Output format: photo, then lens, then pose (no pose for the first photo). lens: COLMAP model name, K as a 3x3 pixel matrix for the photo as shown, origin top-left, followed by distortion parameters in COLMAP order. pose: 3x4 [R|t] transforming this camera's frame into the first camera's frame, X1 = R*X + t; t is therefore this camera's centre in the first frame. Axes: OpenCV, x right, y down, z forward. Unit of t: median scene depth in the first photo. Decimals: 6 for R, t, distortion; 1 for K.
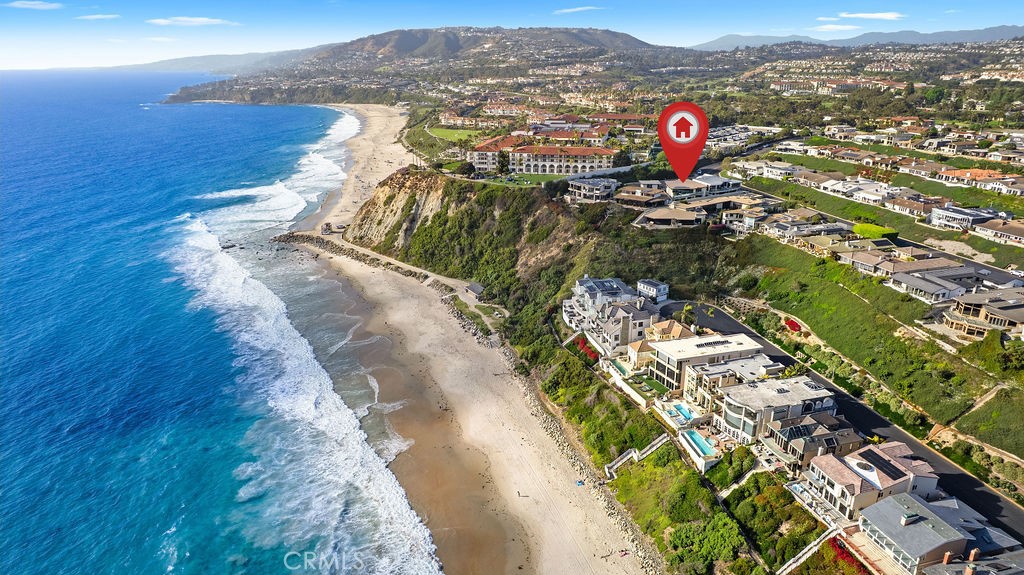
lens RADIAL K [[658.1, 0, 512.0], [0, 658.1, 287.5], [0, 0, 1]] dist [-0.090160, 0.092199]
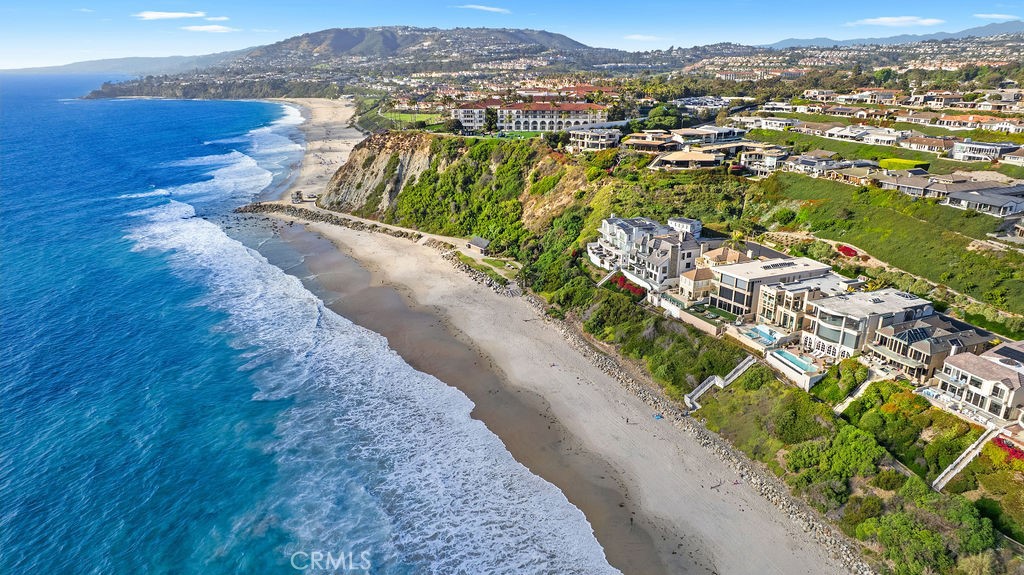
lens RADIAL K [[658.1, 0, 512.0], [0, 658.1, 287.5], [0, 0, 1]] dist [-0.090160, 0.092199]
pose [[0.995300, -0.029848, 0.092121, -0.104374], [0.030474, 0.999521, -0.005401, 0.075923], [-0.091915, 0.008183, 0.995733, 0.083545]]
